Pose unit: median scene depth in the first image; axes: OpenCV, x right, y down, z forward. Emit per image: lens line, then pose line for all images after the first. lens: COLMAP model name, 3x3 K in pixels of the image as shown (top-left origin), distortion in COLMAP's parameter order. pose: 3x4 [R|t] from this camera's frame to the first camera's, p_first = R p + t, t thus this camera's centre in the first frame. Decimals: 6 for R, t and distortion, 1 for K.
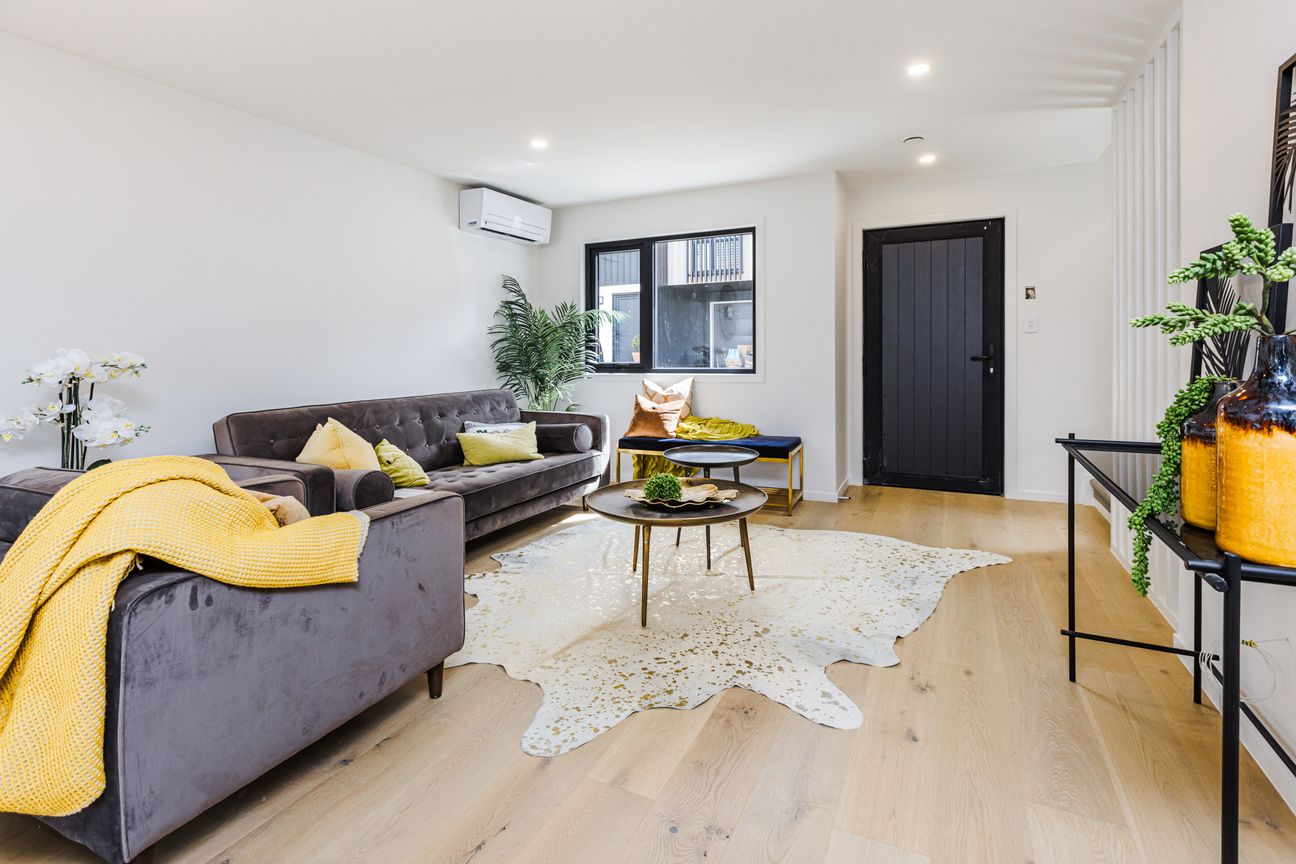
lens RADIAL K [[642.1, 0, 633.4], [0, 642.1, 343.8], [0, 0, 1]] dist [0.005841, -0.001030]
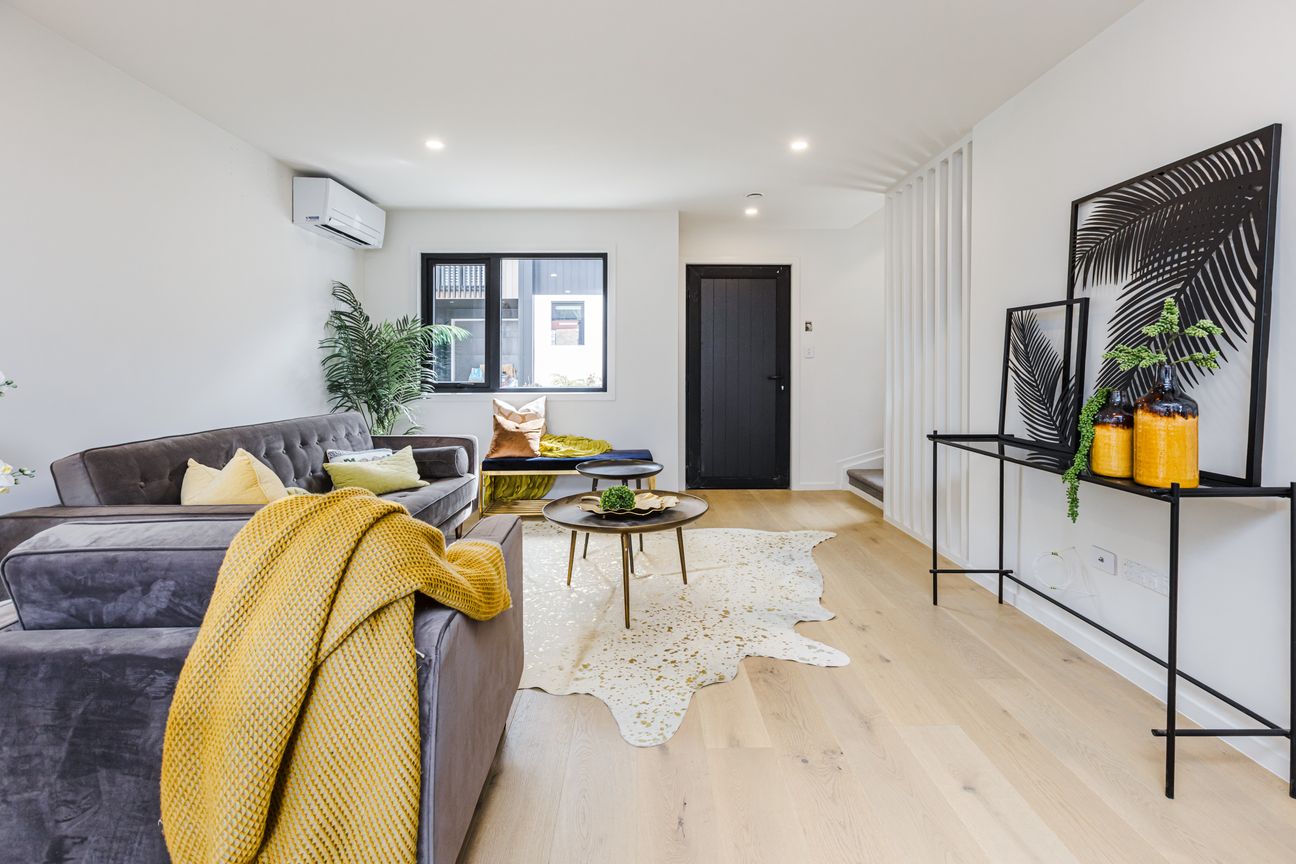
lens RADIAL K [[642.1, 0, 684.0], [0, 642.1, 363.9], [0, 0, 1]] dist [0.005841, -0.001030]
pose [[0.875111, 0.013174, 0.483742, -0.250877], [-0.013243, 0.999907, -0.003275, 0.002283], [-0.483740, -0.003540, 0.875204, 0.014725]]
